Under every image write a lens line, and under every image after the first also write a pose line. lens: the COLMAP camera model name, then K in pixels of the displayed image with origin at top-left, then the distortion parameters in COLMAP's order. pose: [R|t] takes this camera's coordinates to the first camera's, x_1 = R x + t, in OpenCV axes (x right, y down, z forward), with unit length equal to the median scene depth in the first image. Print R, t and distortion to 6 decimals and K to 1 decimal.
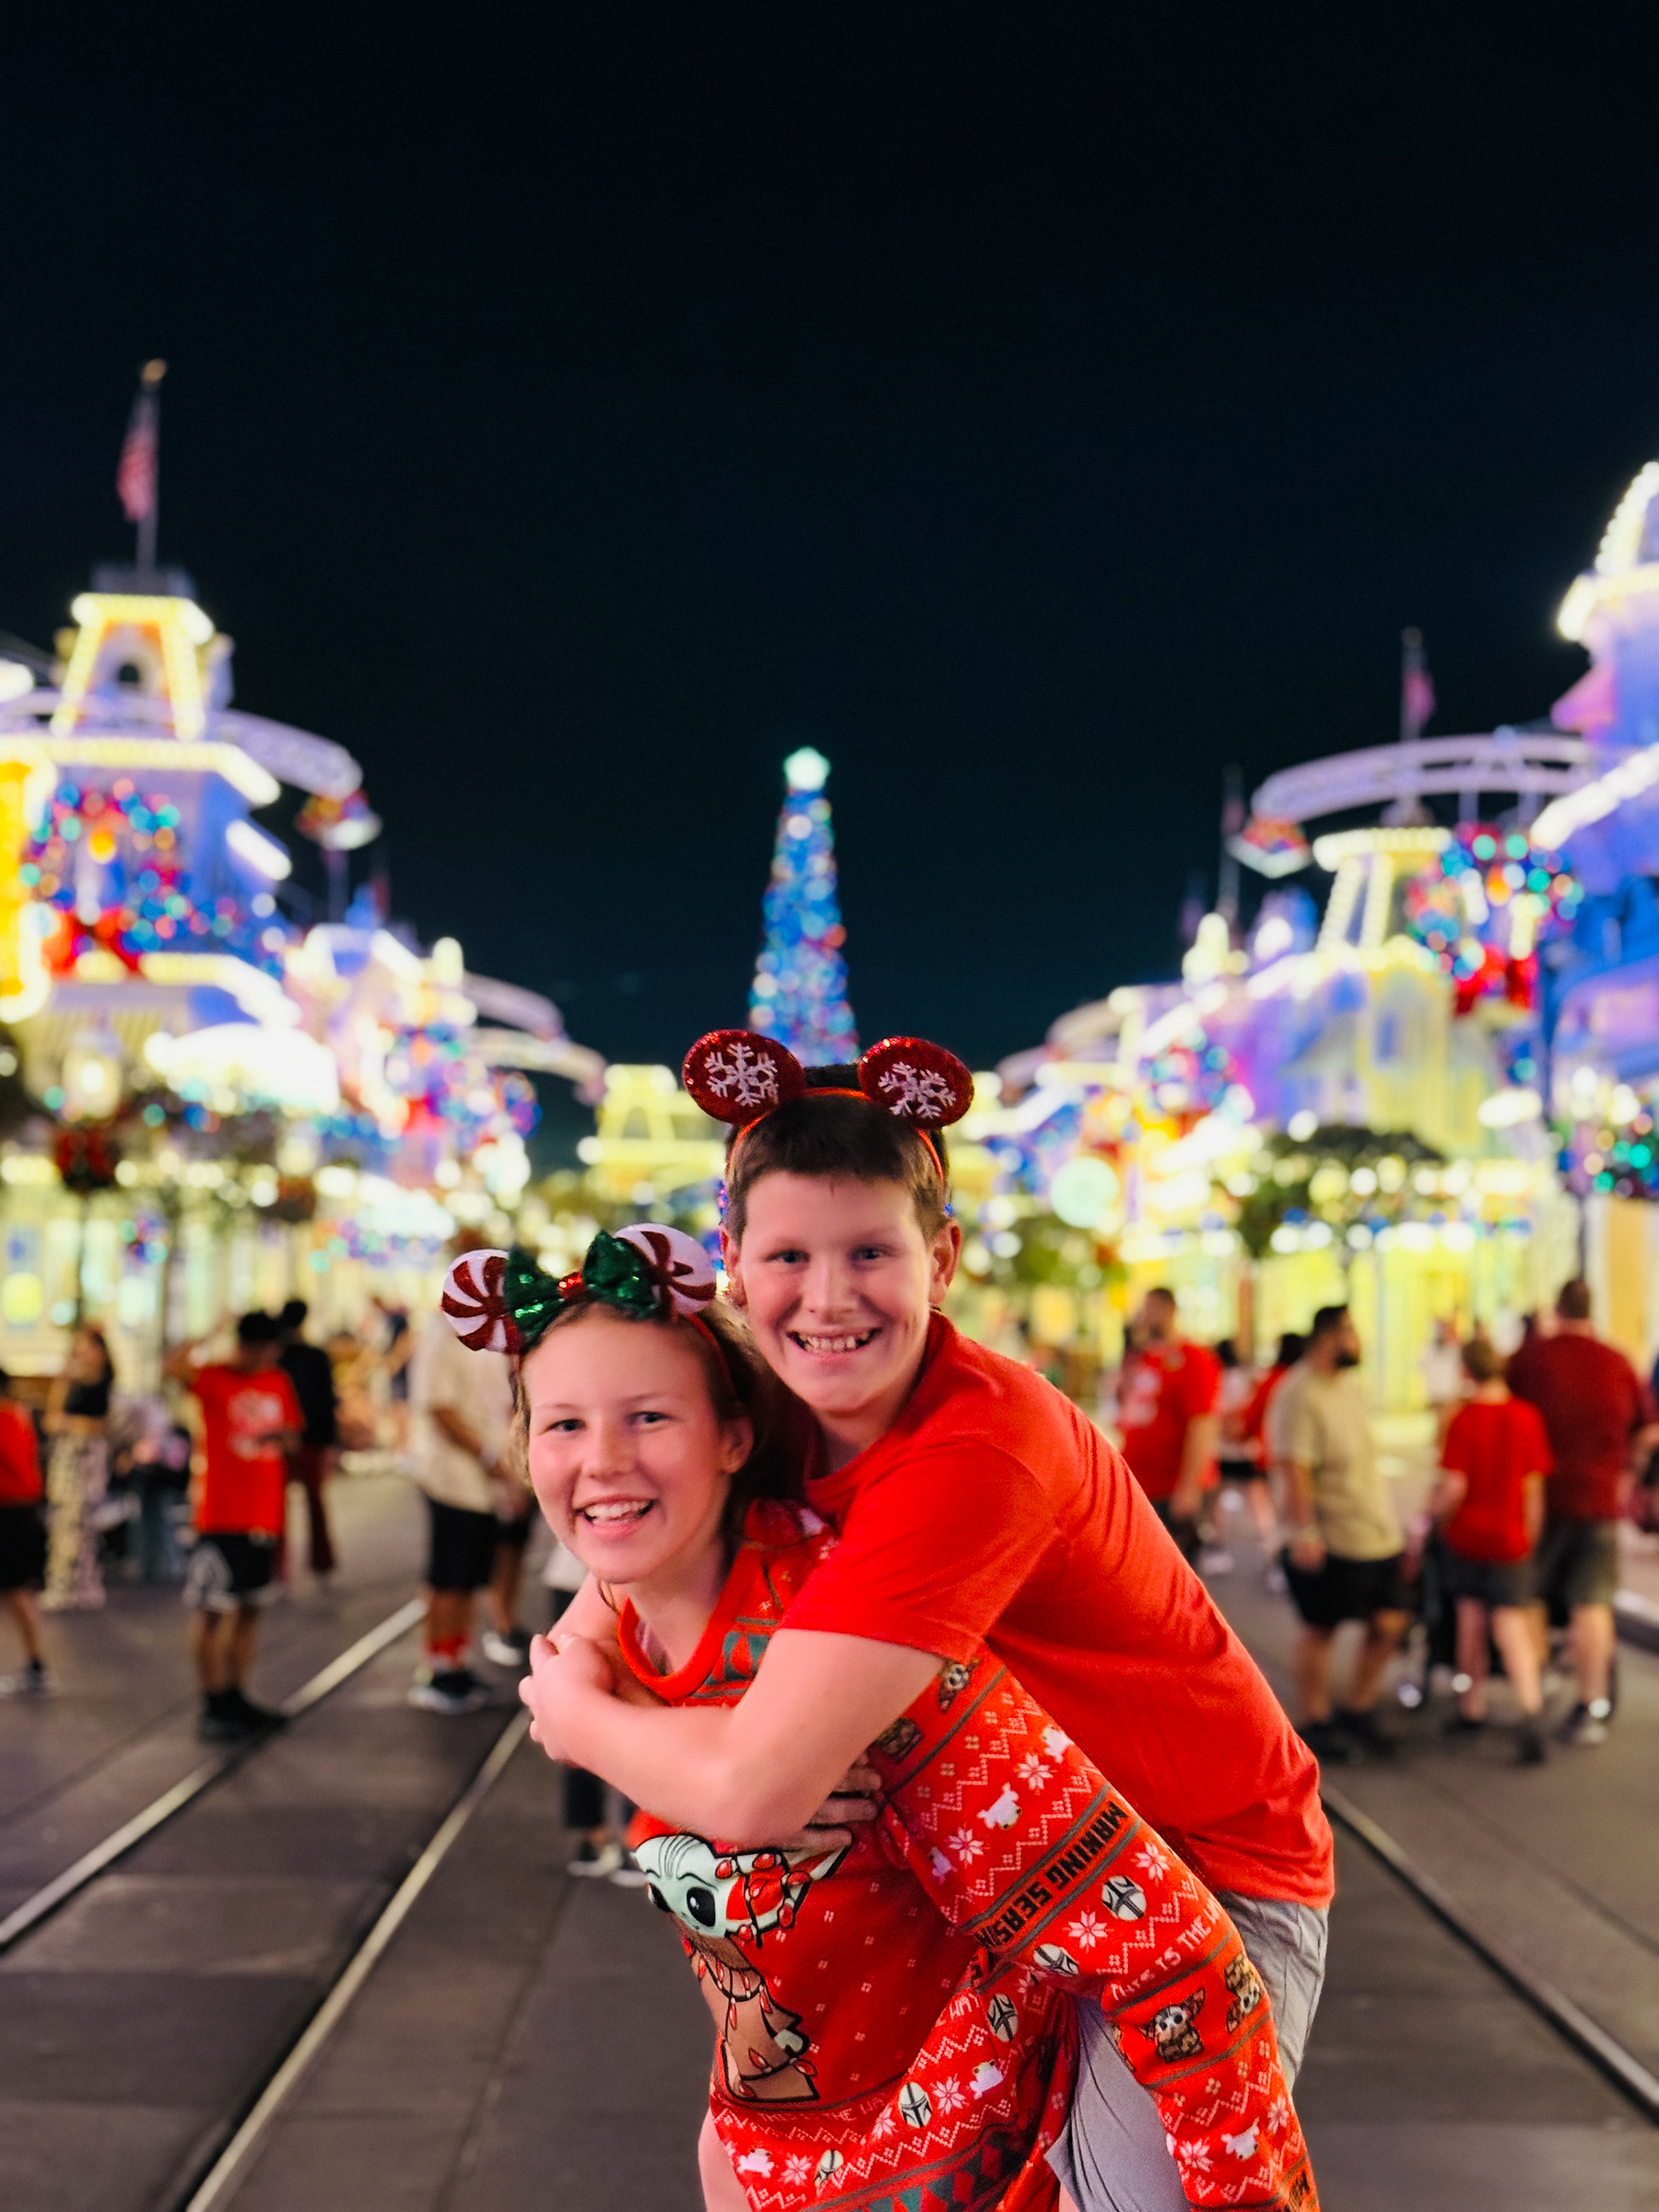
lens RADIAL K [[3029.4, 0, 829.5], [0, 3029.4, 1106.0], [0, 0, 1]] dist [0.112730, -0.026494]
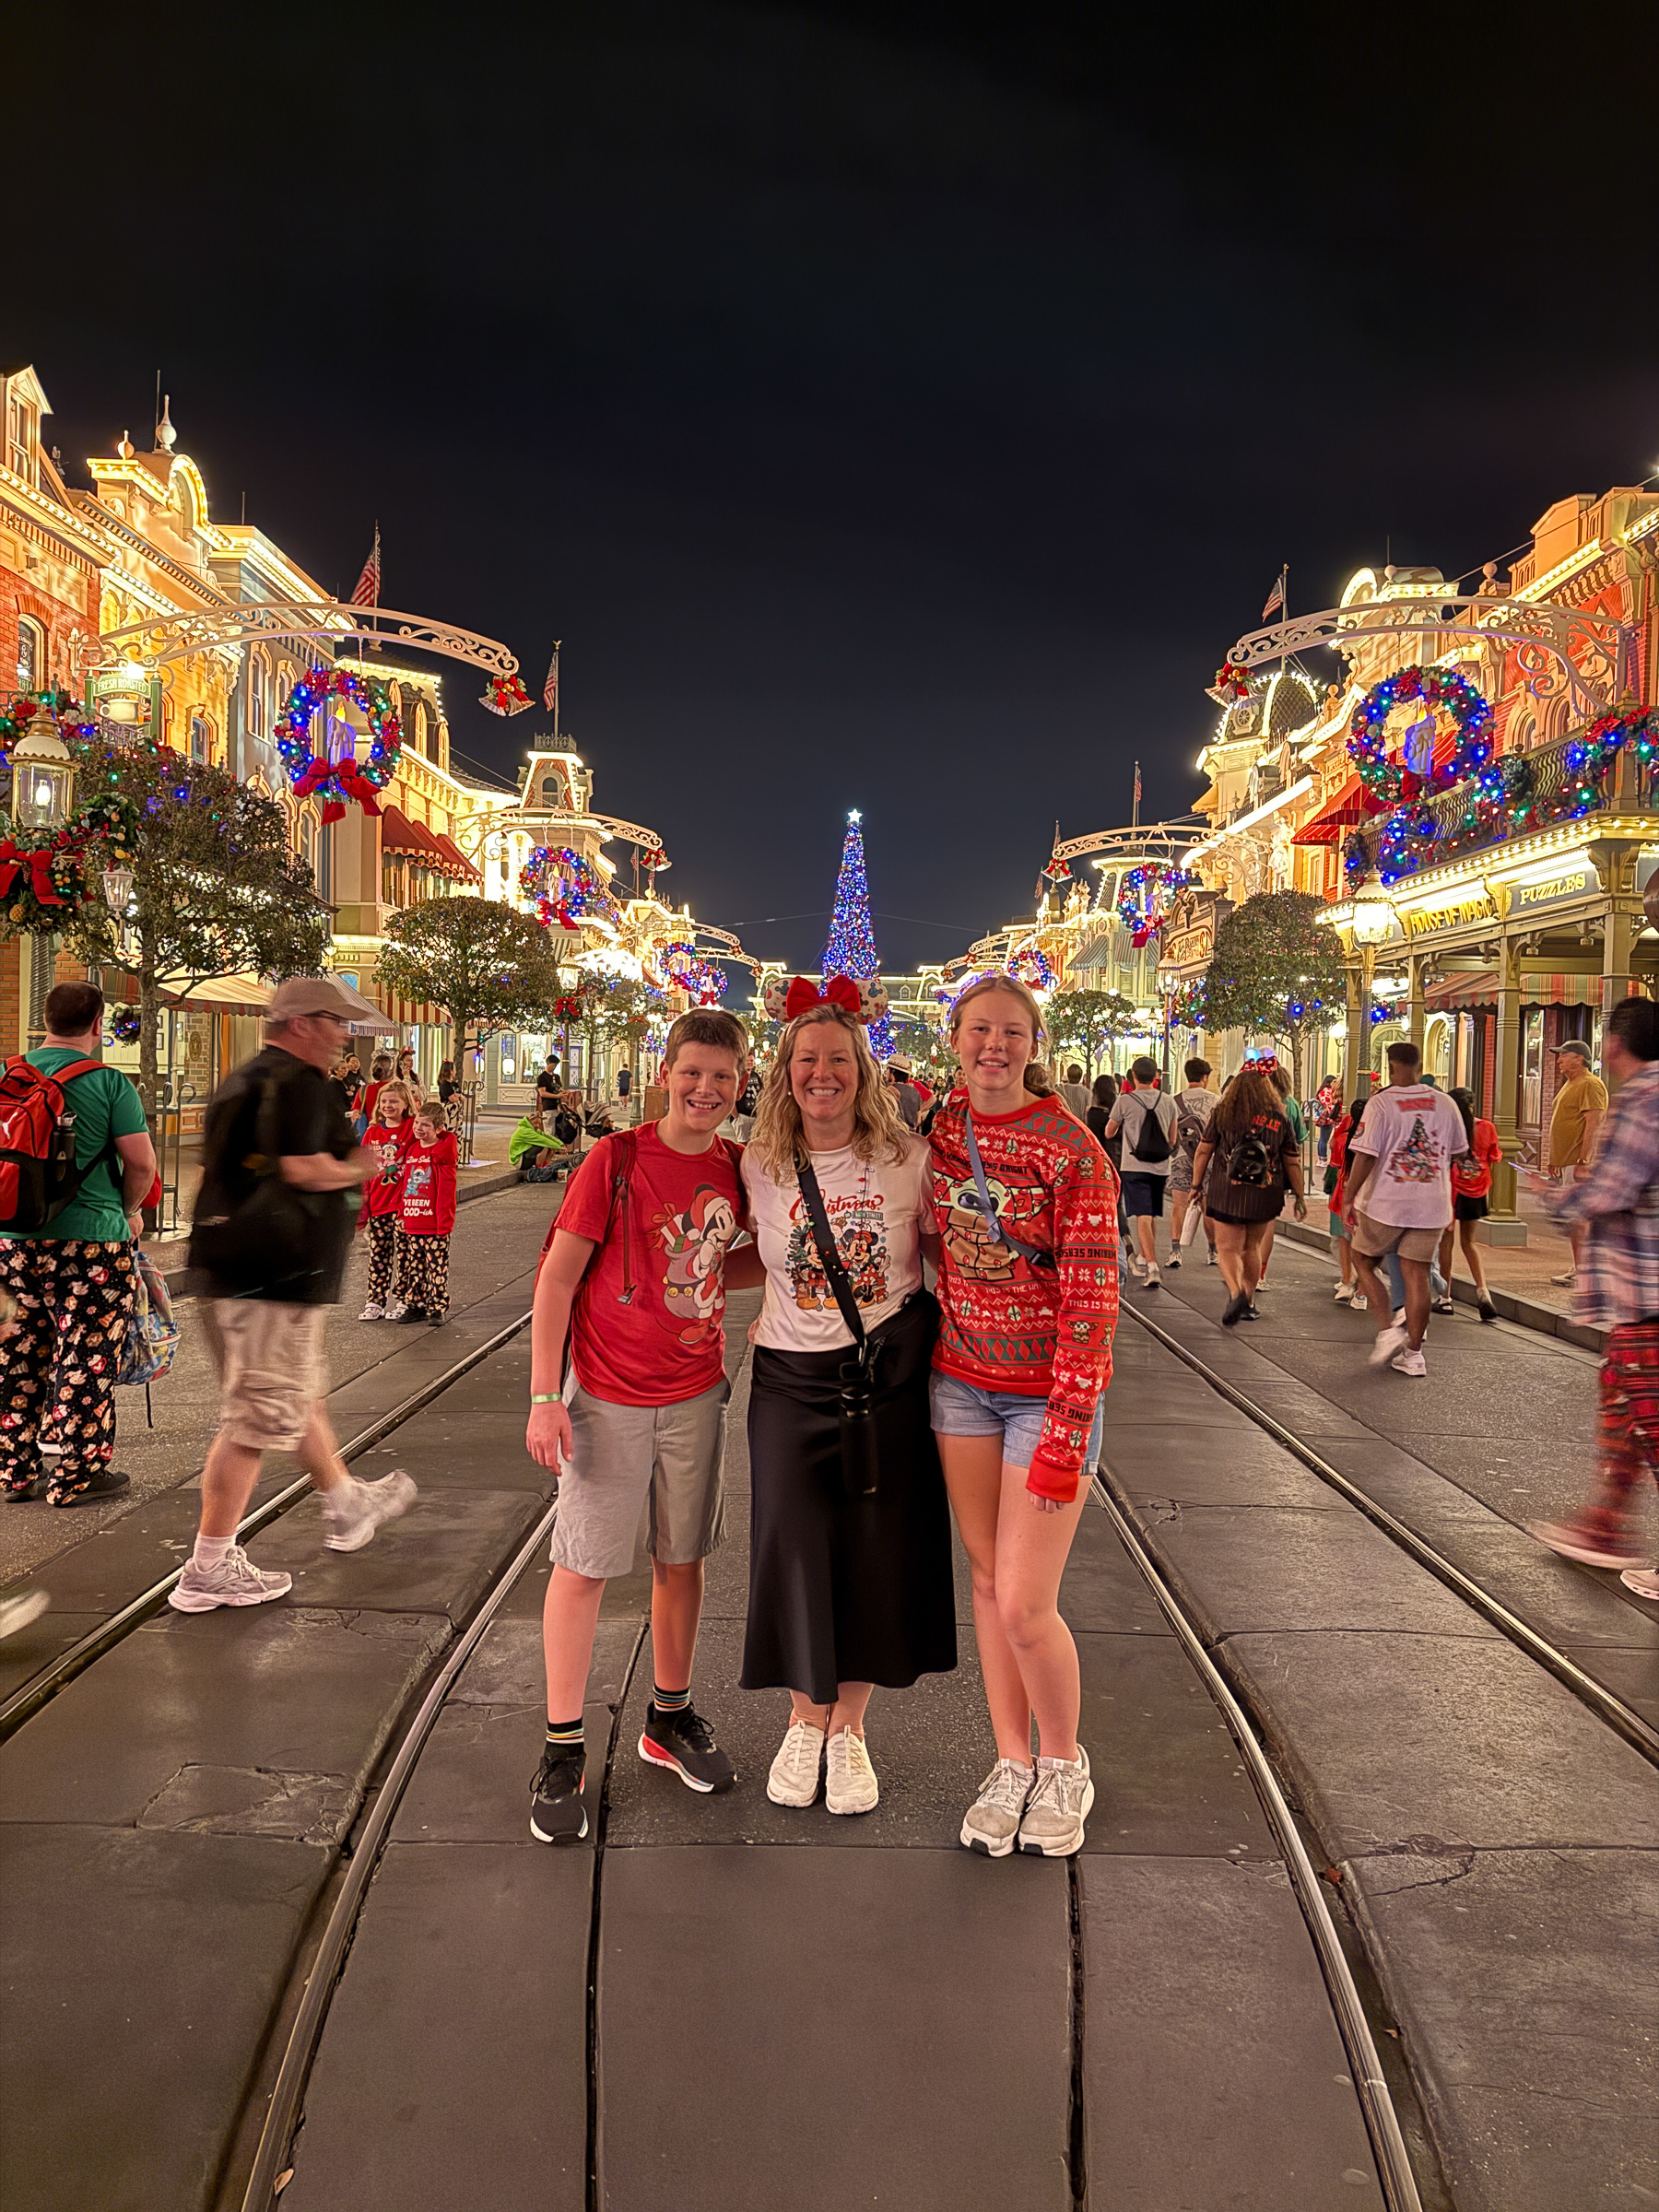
lens RADIAL K [[1543.6, 0, 859.1], [0, 1543.6, 1106.5], [0, 0, 1]] dist [0.053358, 0.008726]
pose [[0.999988, 0.003561, -0.003344, -0.000933], [-0.003265, 0.996410, 0.084598, -0.006755], [0.003633, -0.084586, 0.996410, -0.169385]]
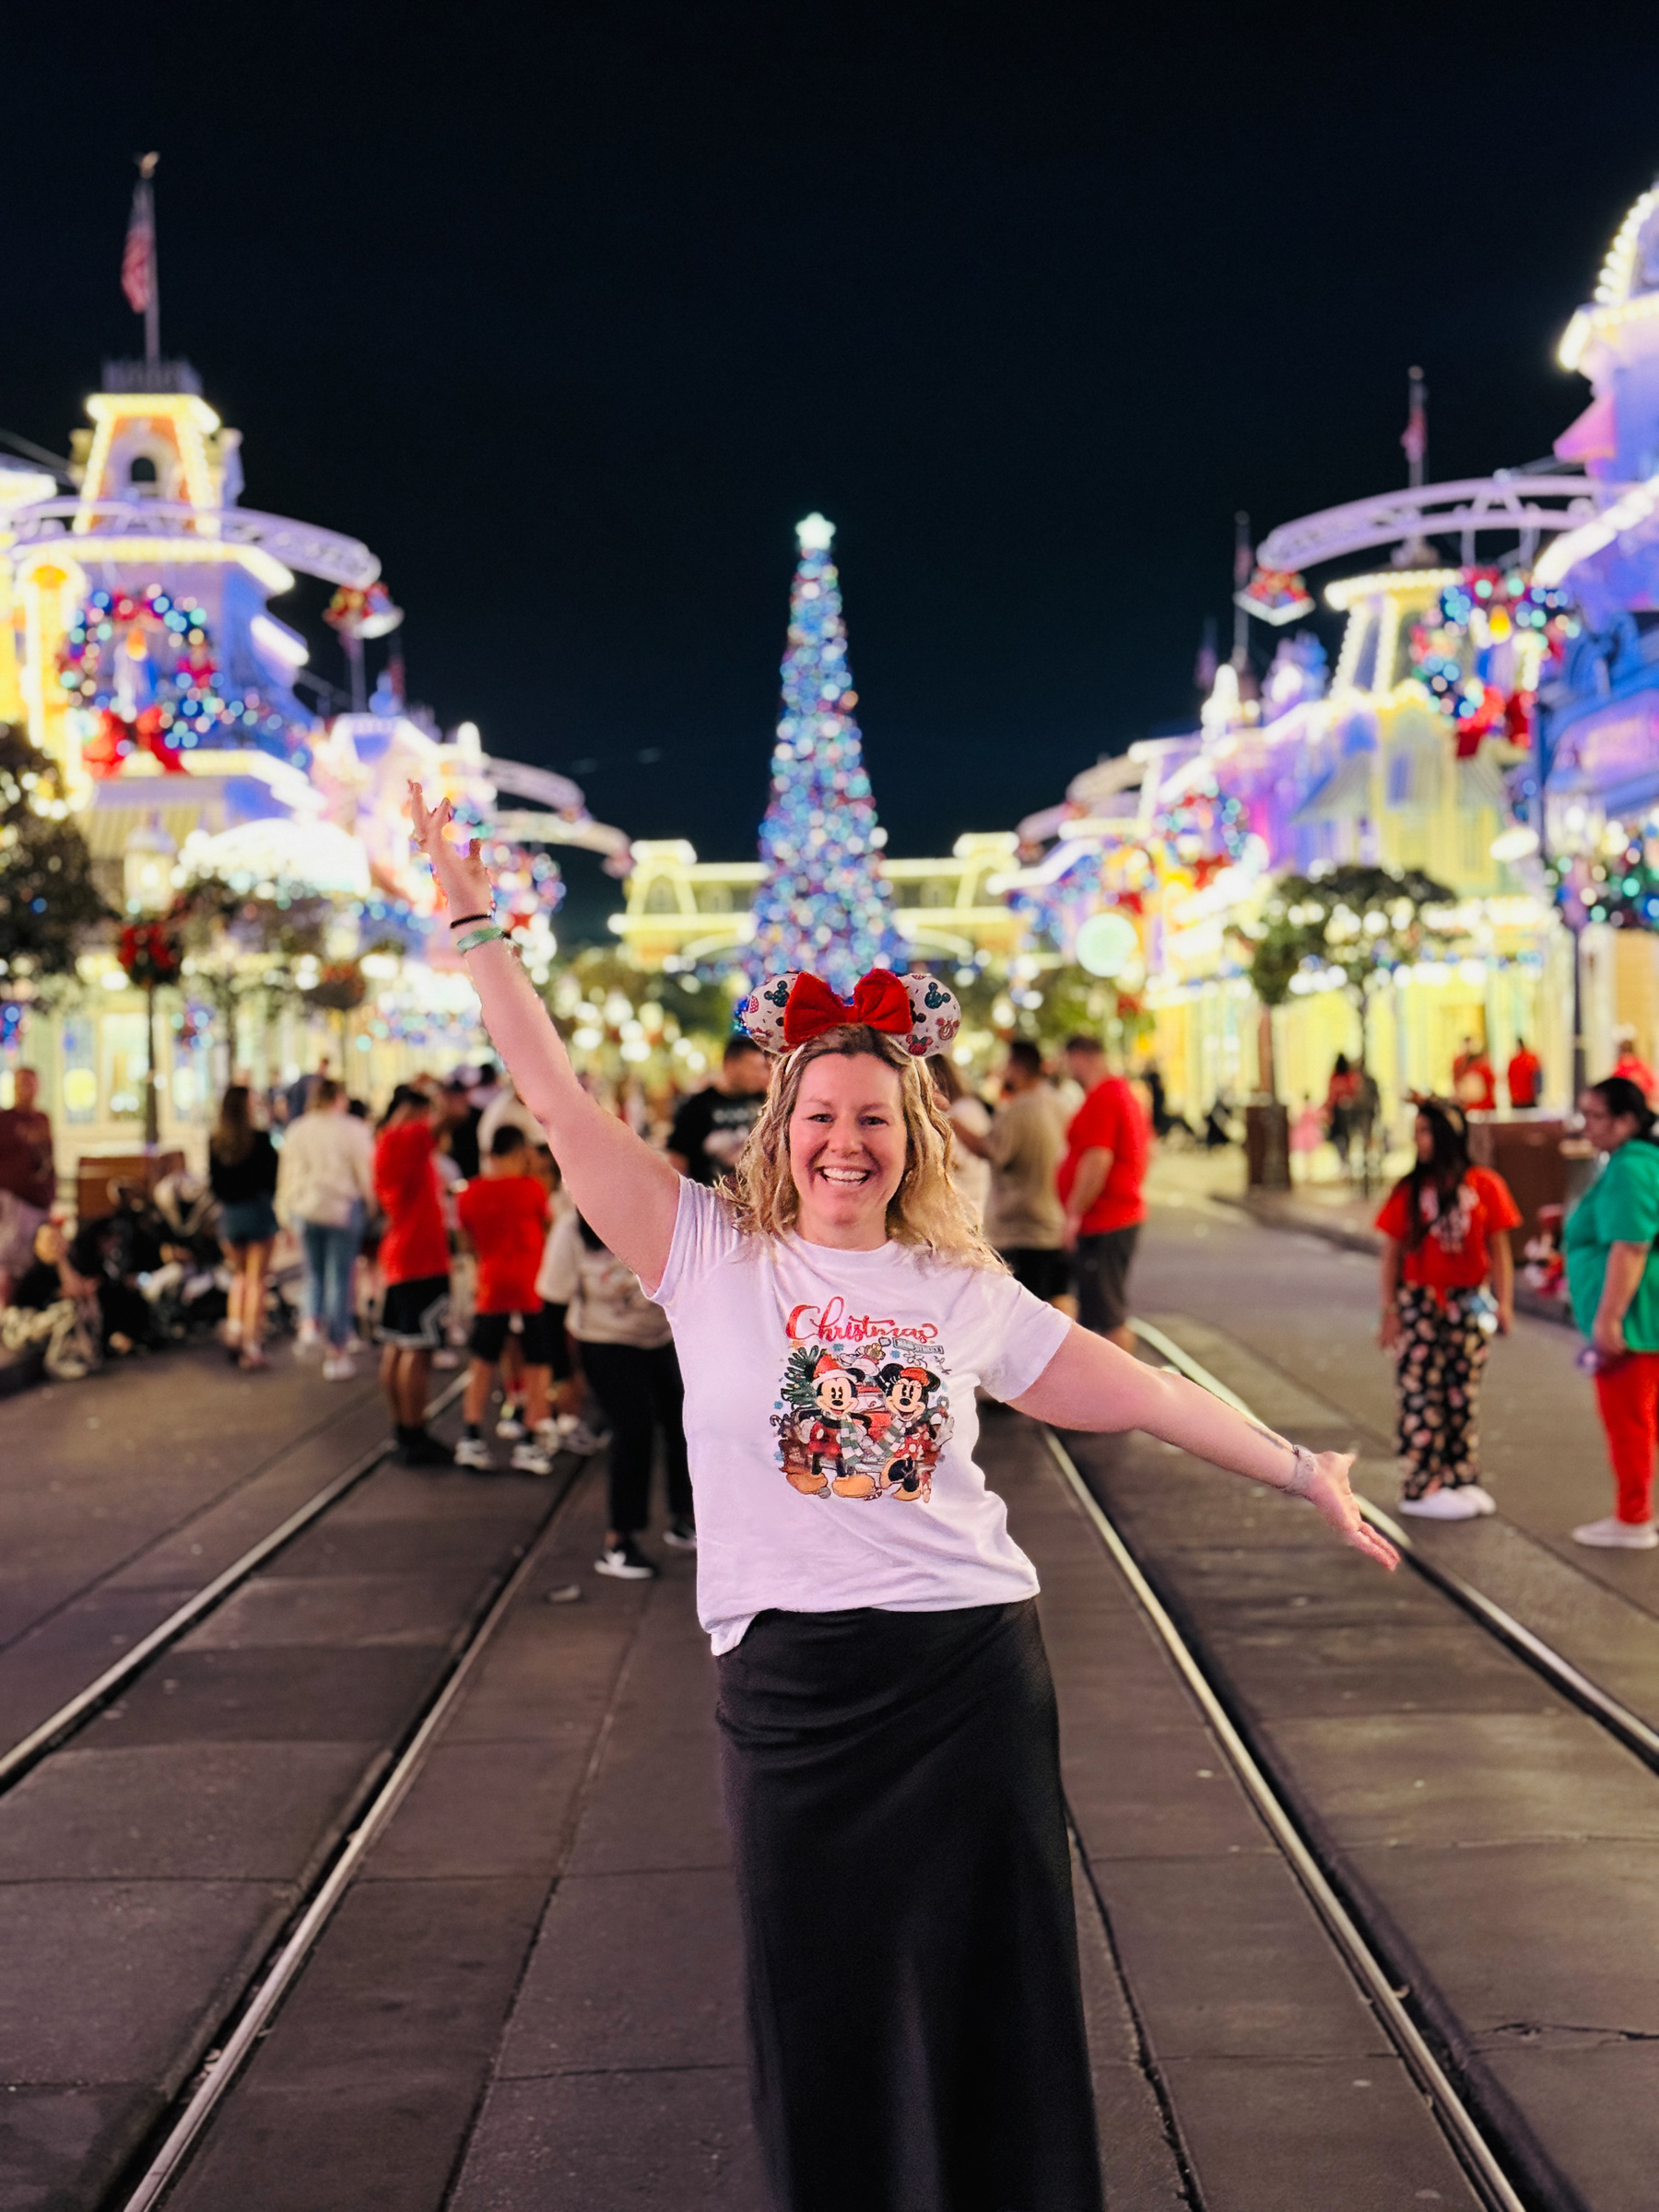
lens RADIAL K [[3029.4, 0, 829.5], [0, 3029.4, 1106.0], [0, 0, 1]] dist [0.112730, -0.026494]
pose [[0.999057, -0.042032, -0.010875, -0.000159], [0.042751, 0.996070, 0.077567, -0.001039], [0.007572, -0.077959, 0.996928, -0.029457]]
